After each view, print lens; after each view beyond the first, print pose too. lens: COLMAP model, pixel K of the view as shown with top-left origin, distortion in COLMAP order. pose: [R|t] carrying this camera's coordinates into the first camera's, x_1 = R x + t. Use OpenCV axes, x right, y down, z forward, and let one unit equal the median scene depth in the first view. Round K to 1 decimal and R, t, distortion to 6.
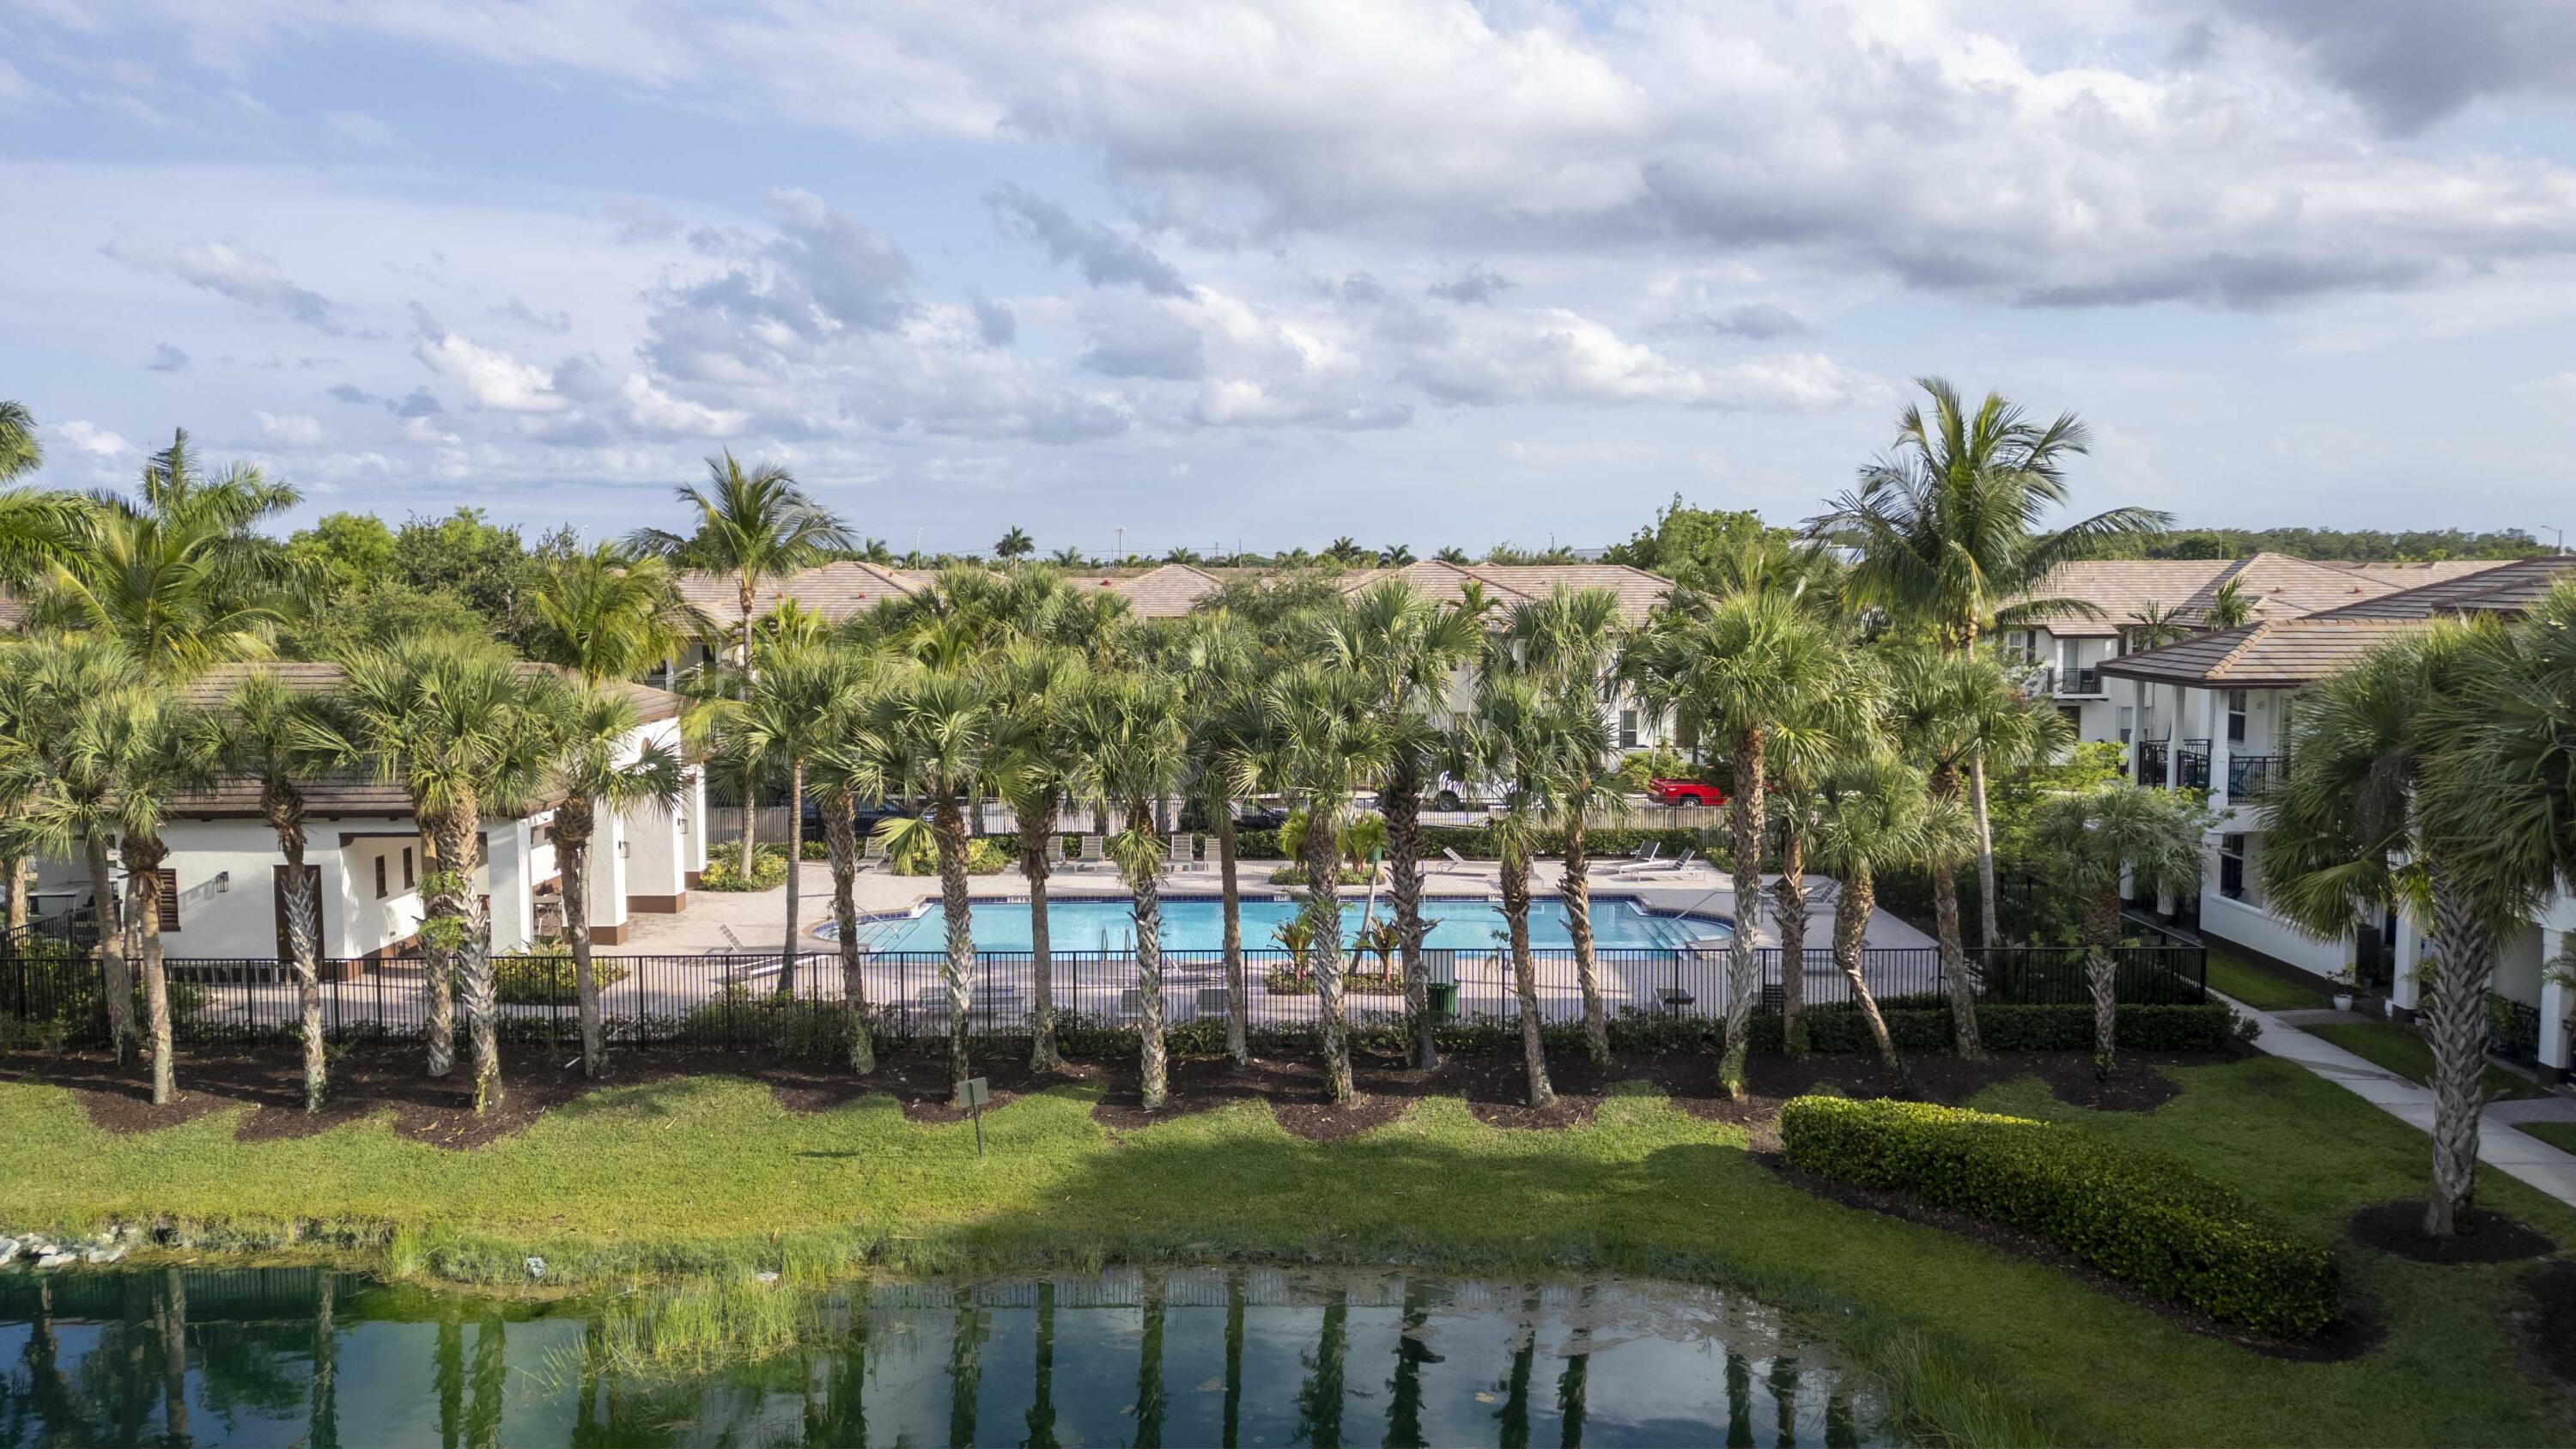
lens RADIAL K [[1831.2, 0, 1296.7], [0, 1831.2, 732.0], [0, 0, 1]] dist [0.030254, -0.013530]
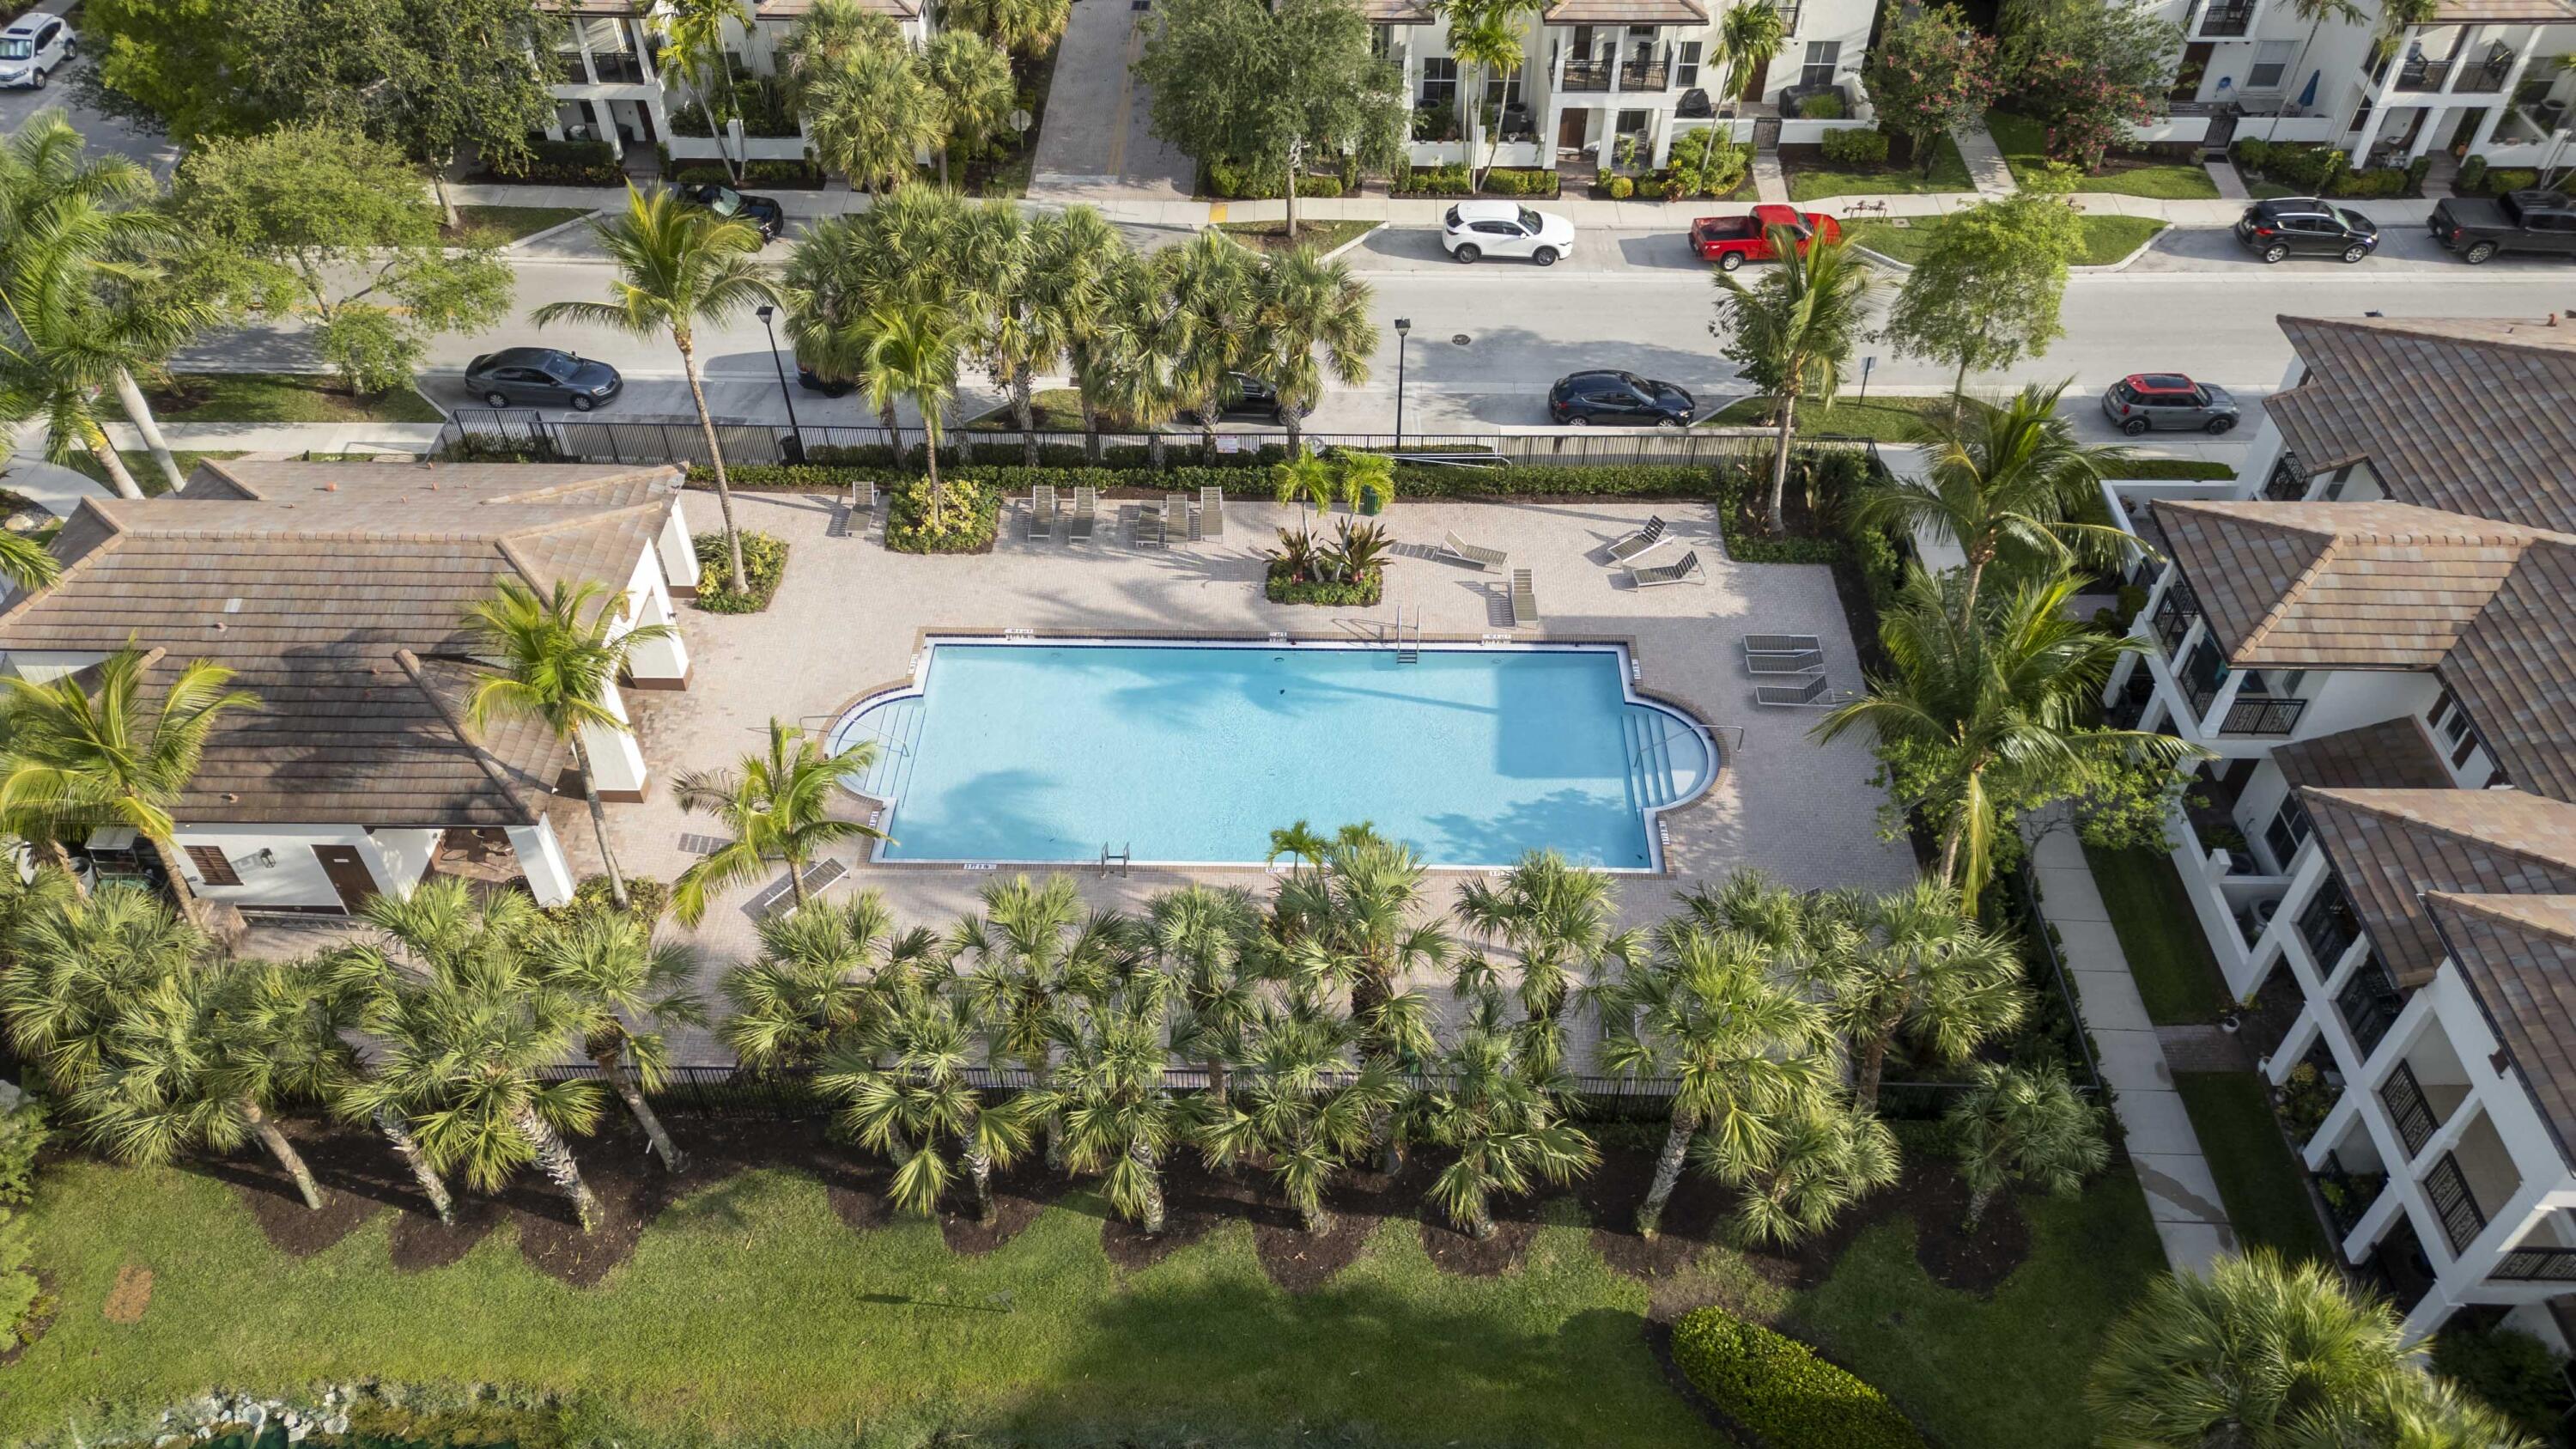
lens RADIAL K [[1831.2, 0, 1280.7], [0, 1831.2, 718.6], [0, 0, 1]] dist [0.030254, -0.013530]
pose [[0.999707, 0.023157, -0.007050, 0.004445], [-0.013326, 0.769646, 0.638332, -0.774840], [0.020208, -0.638051, 0.769729, 0.289563]]
